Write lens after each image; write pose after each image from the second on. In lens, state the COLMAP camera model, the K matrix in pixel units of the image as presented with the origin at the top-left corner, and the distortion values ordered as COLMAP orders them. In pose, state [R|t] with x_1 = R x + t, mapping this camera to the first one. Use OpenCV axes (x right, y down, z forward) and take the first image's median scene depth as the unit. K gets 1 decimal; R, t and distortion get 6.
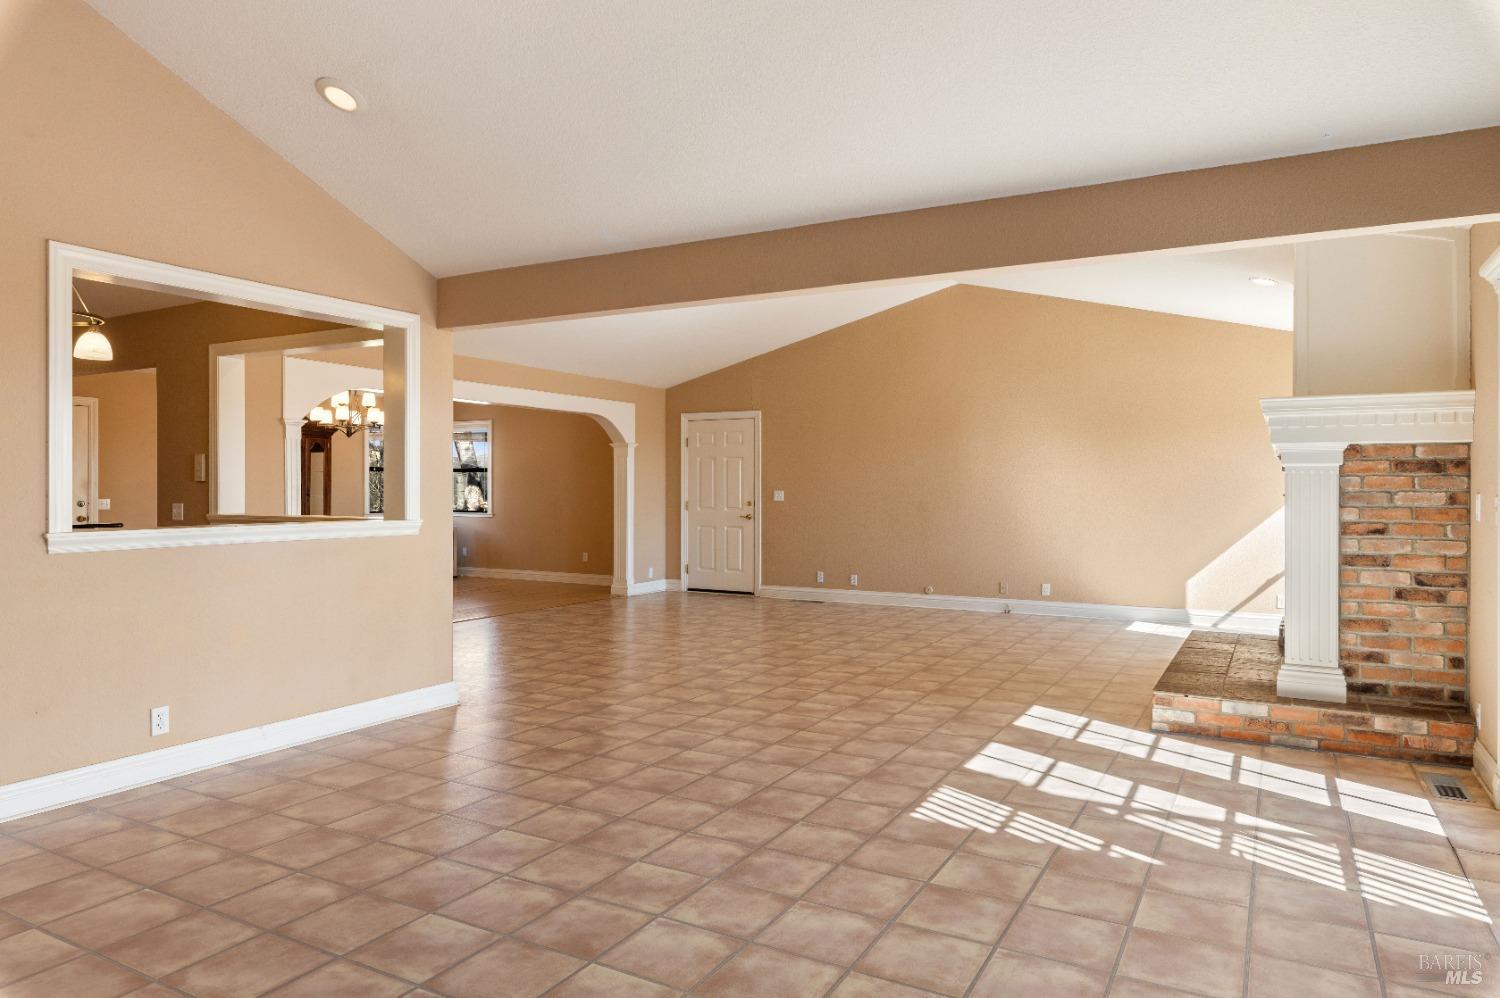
lens RADIAL K [[960.2, 0, 750.0], [0, 960.2, 499.0], [0, 0, 1]] dist [-0.000835, -0.000134]
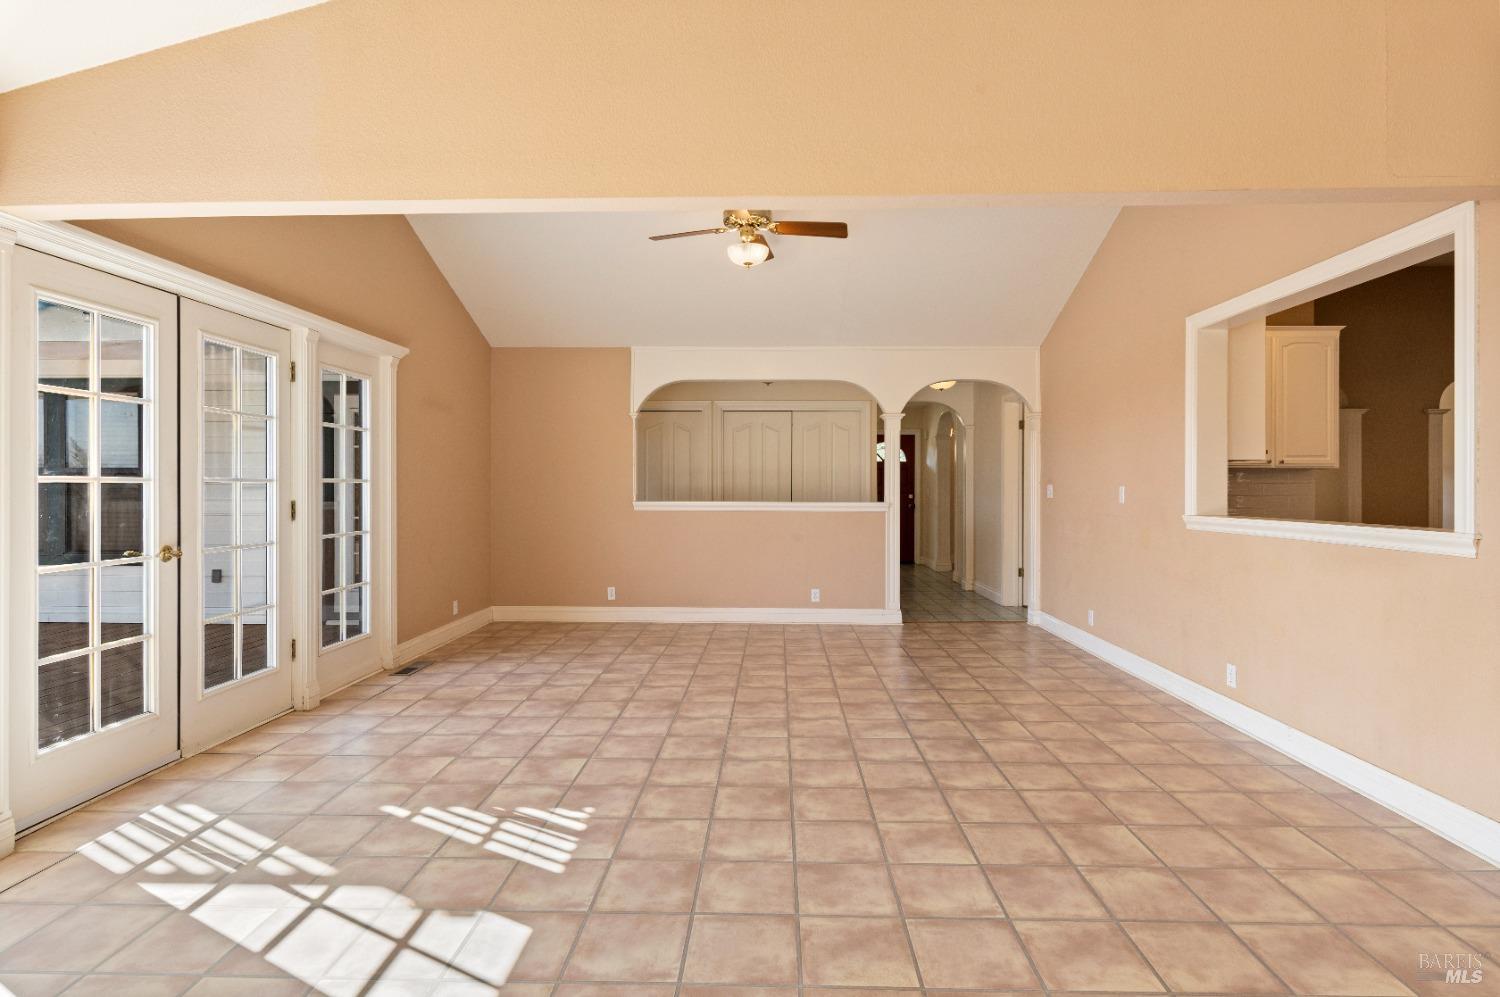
lens RADIAL K [[767.3, 0, 752.4], [0, 767.3, 483.3], [0, 0, 1]] dist [-0.002144, -0.000123]
pose [[-0.888821, -0.005967, -0.458216, 0.441176], [-0.008404, 0.999959, 0.003280, -0.011652], [0.458178, 0.006766, -0.888835, 1.895809]]
